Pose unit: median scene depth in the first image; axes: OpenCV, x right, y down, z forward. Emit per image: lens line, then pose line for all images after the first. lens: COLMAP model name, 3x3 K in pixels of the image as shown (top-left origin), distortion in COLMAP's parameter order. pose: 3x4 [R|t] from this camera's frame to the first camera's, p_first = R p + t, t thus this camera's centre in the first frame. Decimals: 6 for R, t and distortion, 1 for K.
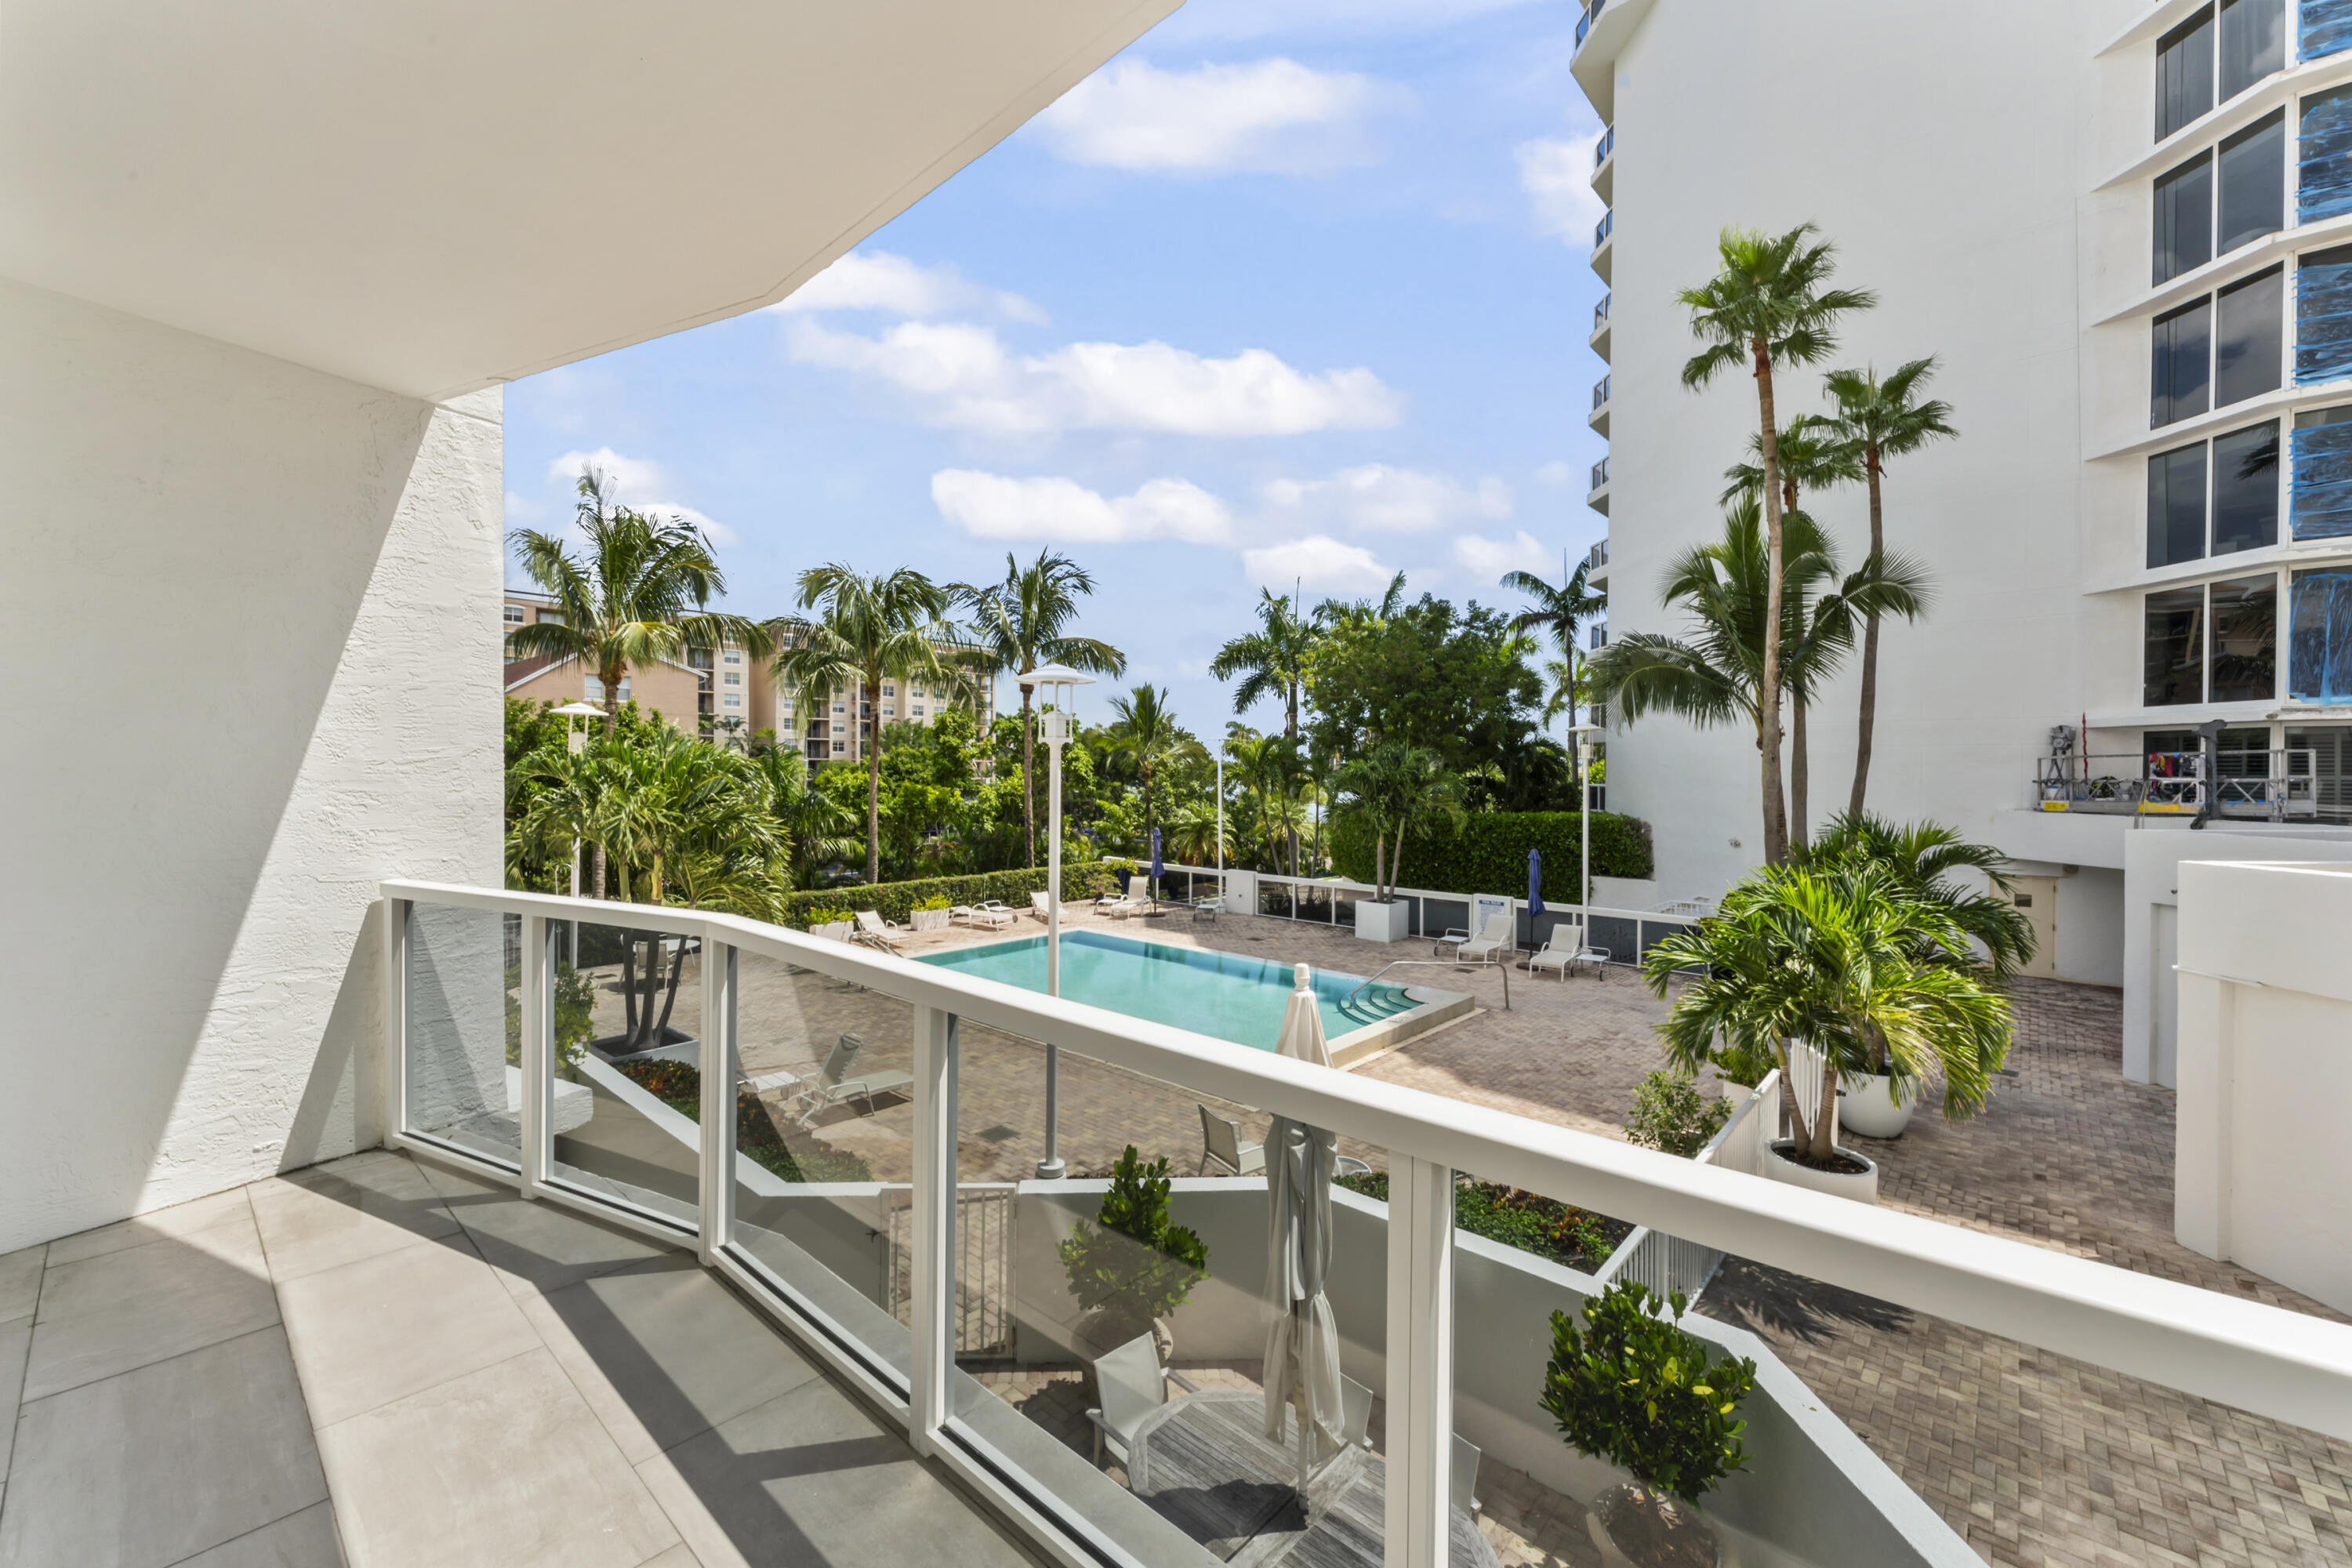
lens RADIAL K [[943.8, 0, 1166.6], [0, 943.8, 767.4], [0, 0, 1]] dist [-0.000594, -0.000133]
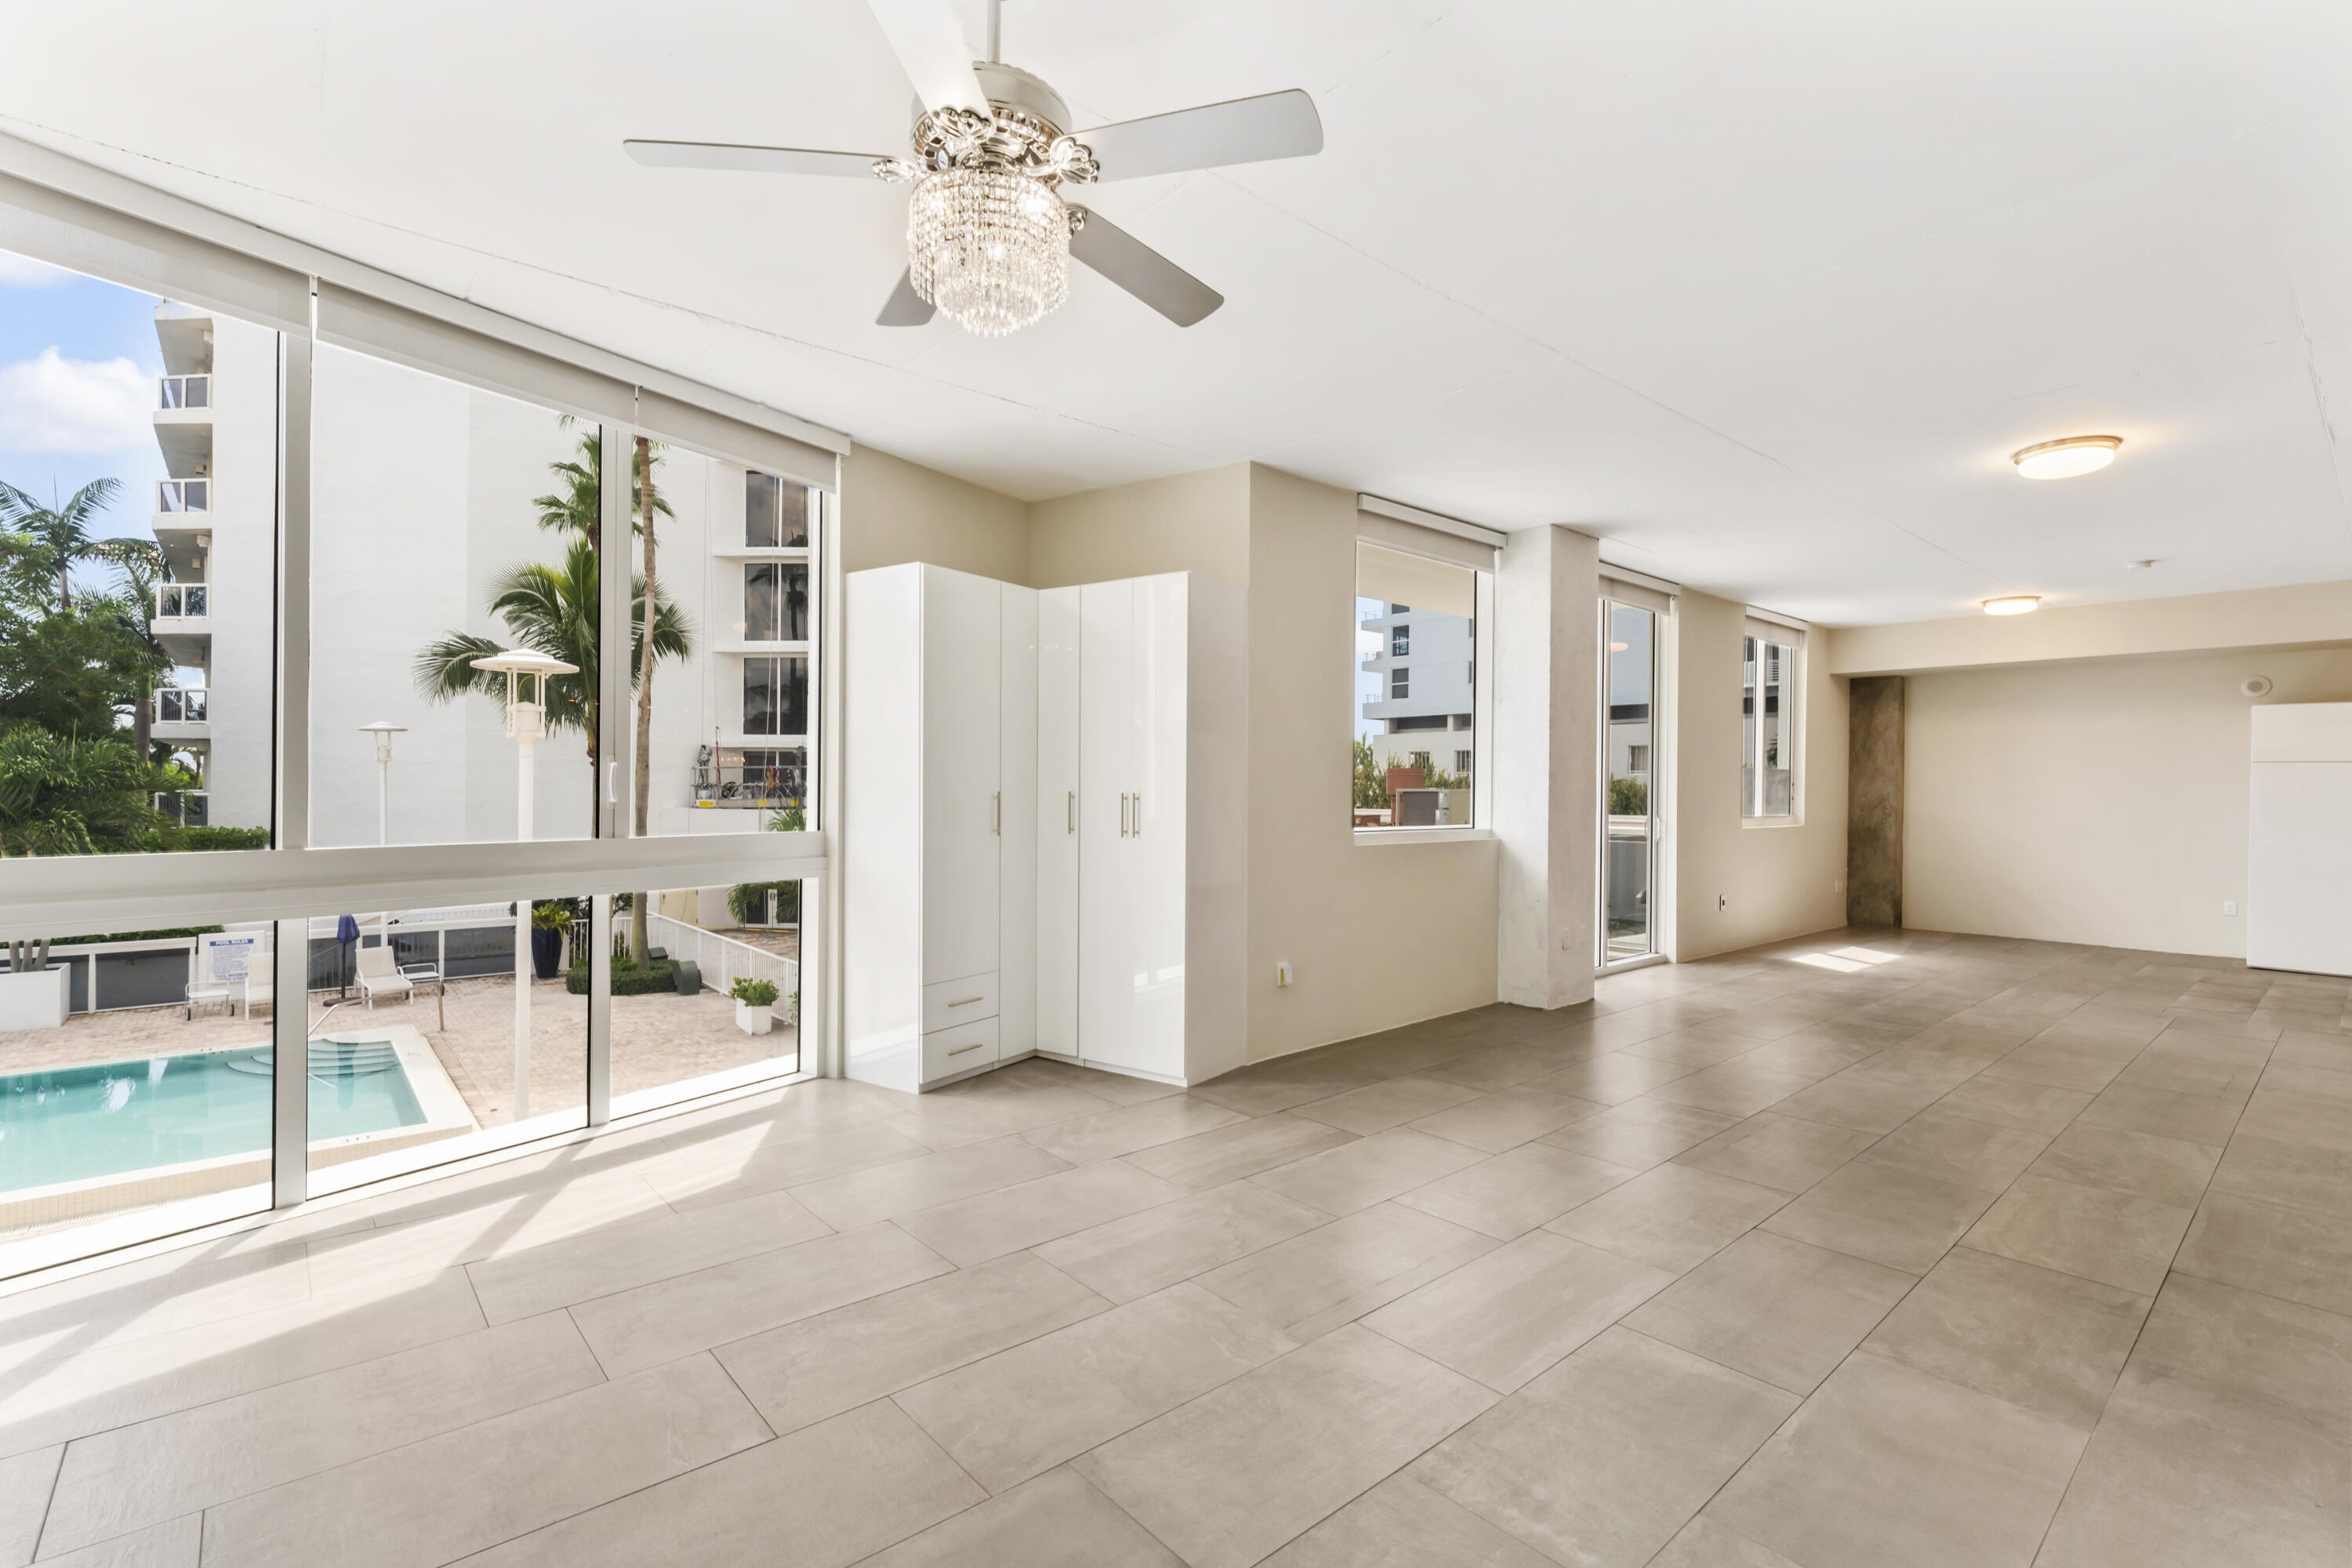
lens RADIAL K [[1069.6, 0, 1176.0], [0, 1069.6, 784.0], [0, 0, 1]] dist [0.001541, 0.000381]
pose [[0.115929, 0.001141, 0.993257, -0.523505], [-0.008295, 0.999966, -0.000180, 0.006440], [-0.993223, -0.008218, 0.115934, 0.136545]]
